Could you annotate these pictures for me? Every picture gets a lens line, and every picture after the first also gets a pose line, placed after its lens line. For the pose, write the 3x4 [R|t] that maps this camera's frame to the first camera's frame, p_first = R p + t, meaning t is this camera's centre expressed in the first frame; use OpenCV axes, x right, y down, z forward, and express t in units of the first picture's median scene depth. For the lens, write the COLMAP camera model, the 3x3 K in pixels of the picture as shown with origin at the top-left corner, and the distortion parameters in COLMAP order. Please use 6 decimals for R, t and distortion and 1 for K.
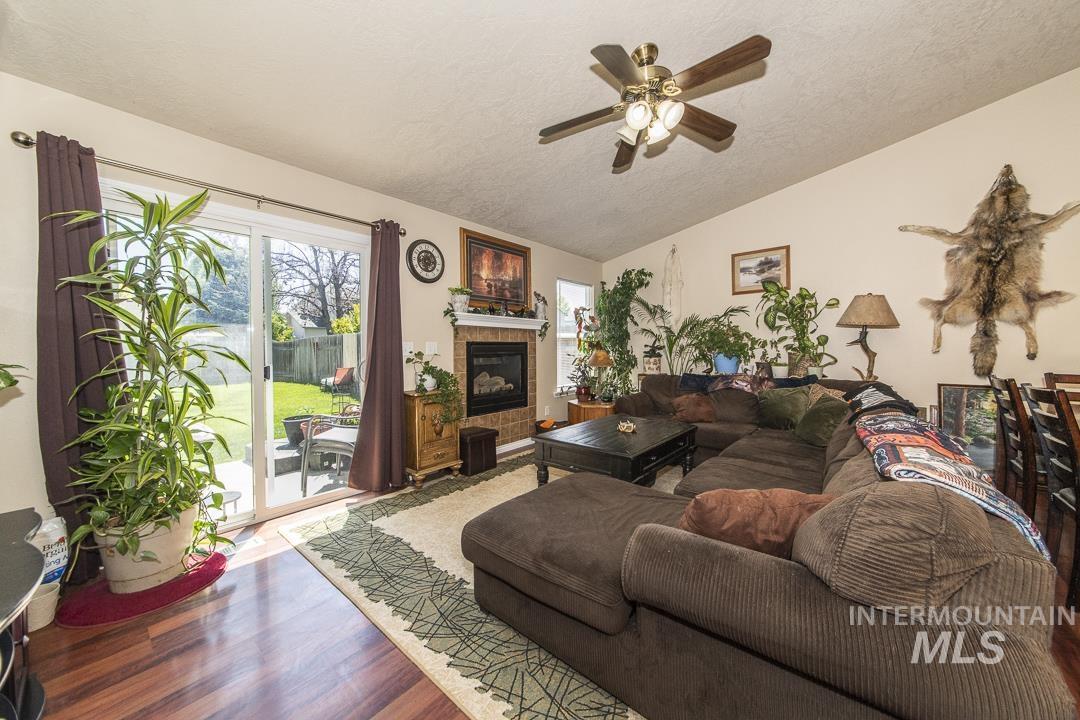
lens RADIAL K [[378.2, 0, 538.4], [0, 378.2, 352.9], [0, 0, 1]] dist [0.009057, 0.000425]
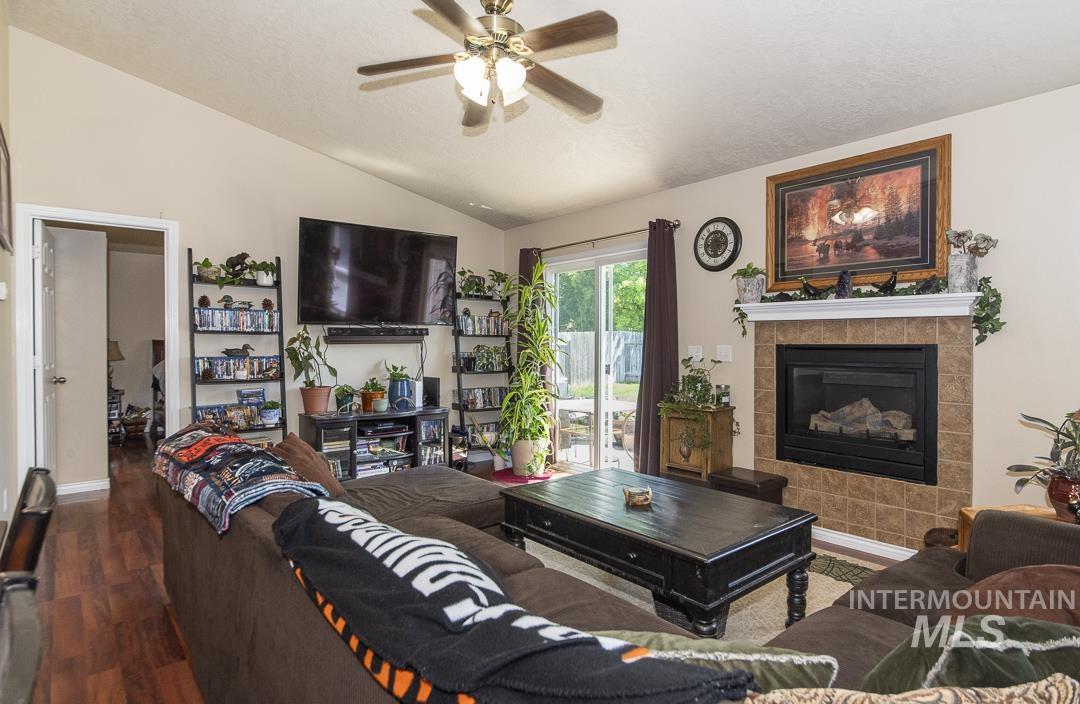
lens RADIAL K [[586.5, 0, 539.6], [0, 586.5, 351.3], [0, 0, 1]] dist [0.001340, 0.000128]
pose [[-0.157245, 0.006672, -0.987537, 0.863944], [-0.017765, 0.999796, 0.009584, -0.020221], [0.987400, 0.019051, -0.157095, 0.733728]]
